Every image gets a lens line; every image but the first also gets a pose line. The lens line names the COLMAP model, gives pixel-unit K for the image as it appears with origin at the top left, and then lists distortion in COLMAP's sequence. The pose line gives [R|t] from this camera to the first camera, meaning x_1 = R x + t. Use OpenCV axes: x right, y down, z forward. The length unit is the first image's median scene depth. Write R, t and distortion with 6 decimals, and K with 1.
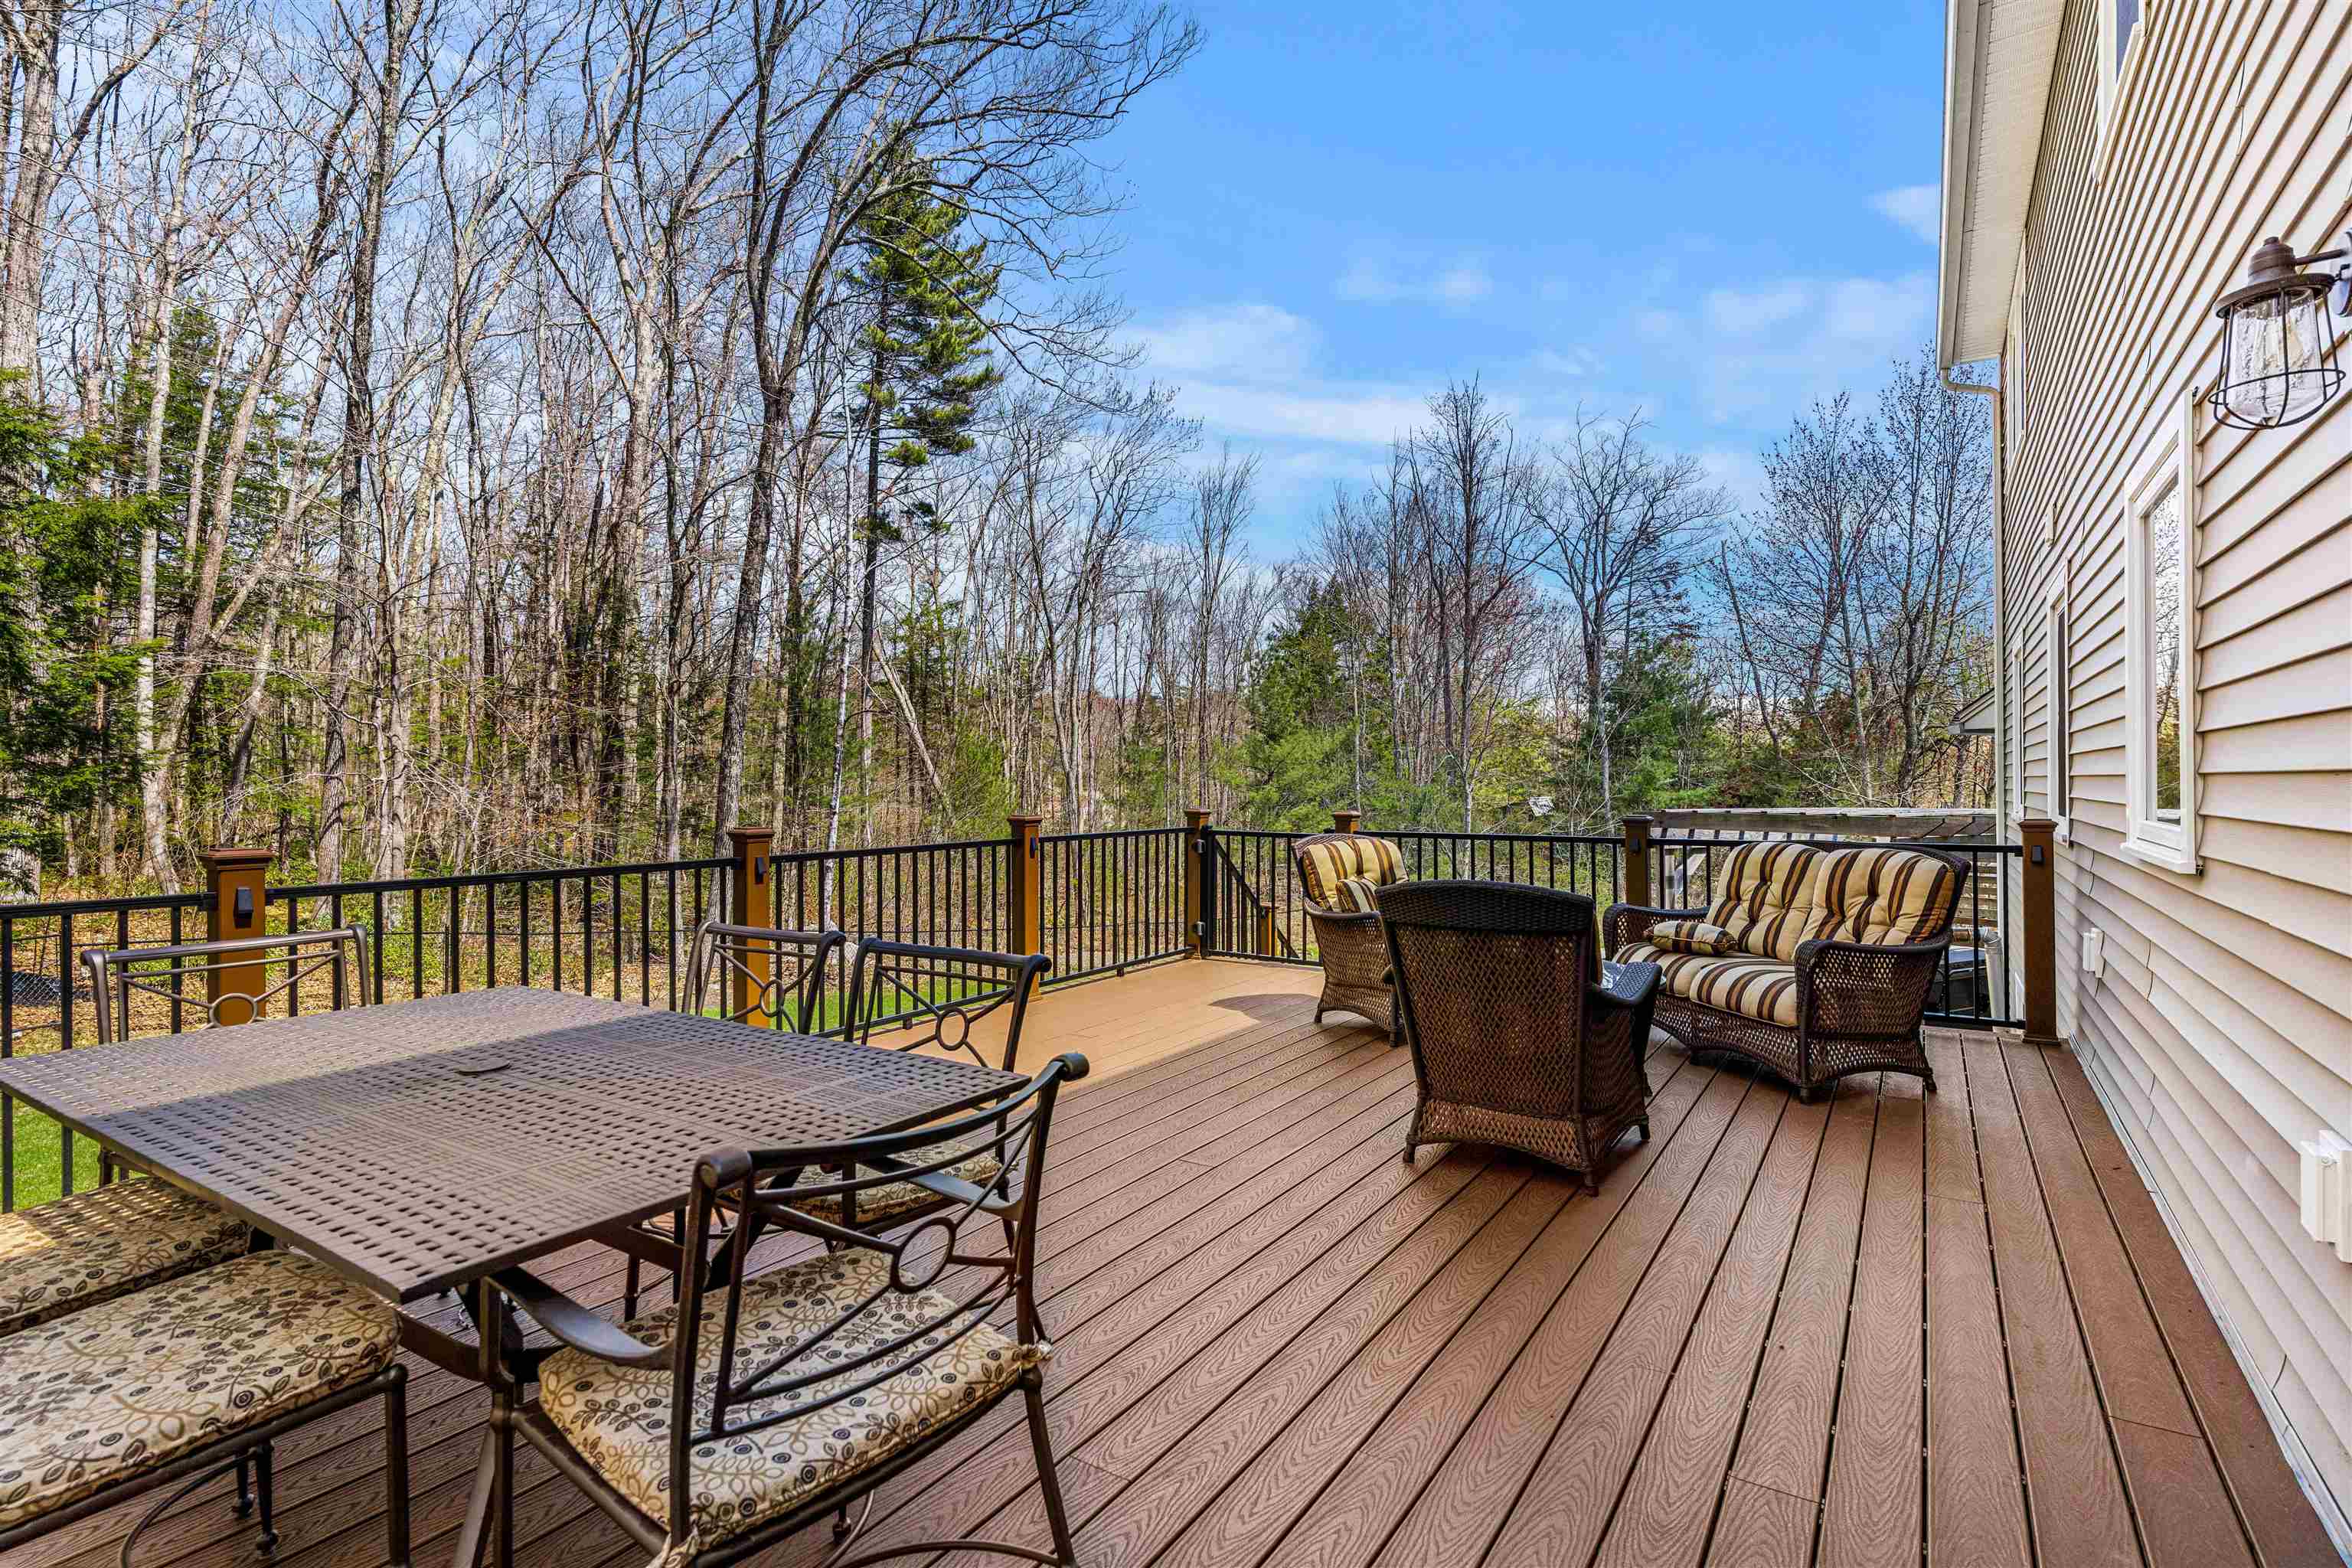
lens RADIAL K [[1142.8, 0, 1176.0], [0, 1142.8, 784.0], [0, 0, 1]] dist [0.000879, 0.000041]
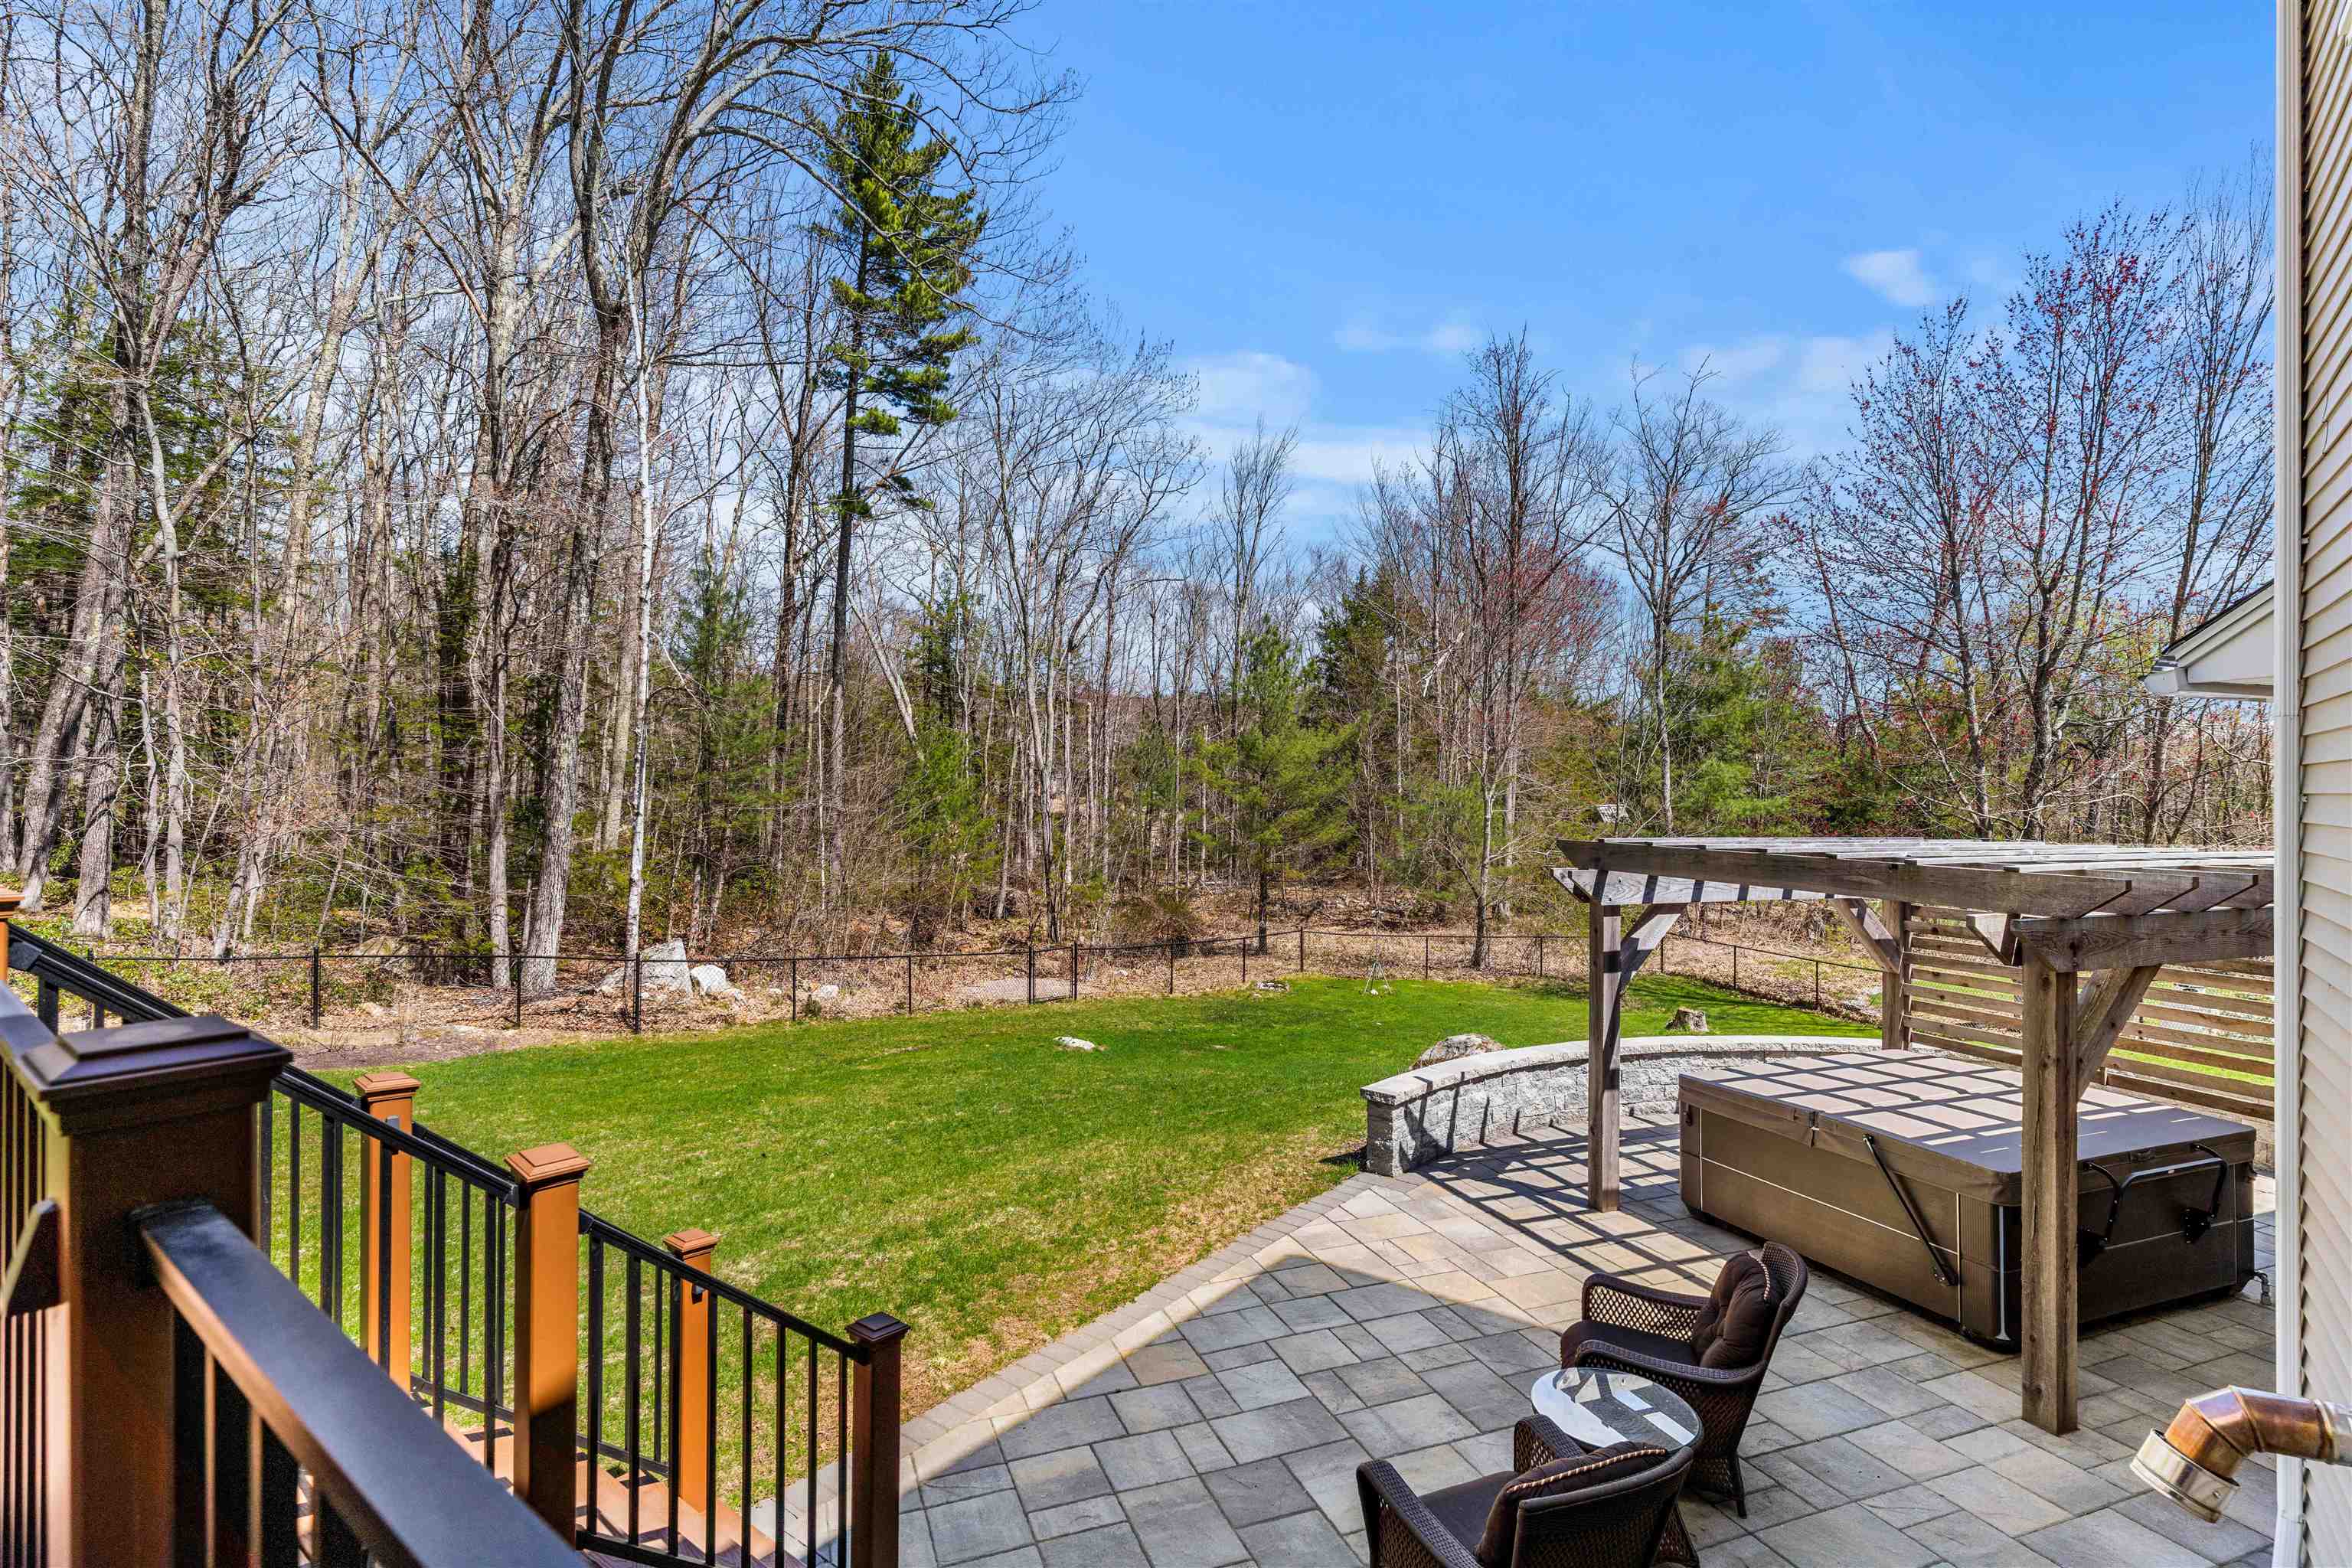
lens RADIAL K [[1120.2, 0, 1173.5], [0, 1120.2, 776.1], [0, 0, 1]] dist [0.015012, 0.000042]
pose [[0.996469, 0.012735, -0.082985, 0.075974], [-0.013214, 0.999899, -0.005224, -0.001367], [0.082910, 0.006302, 0.996537, 0.119265]]
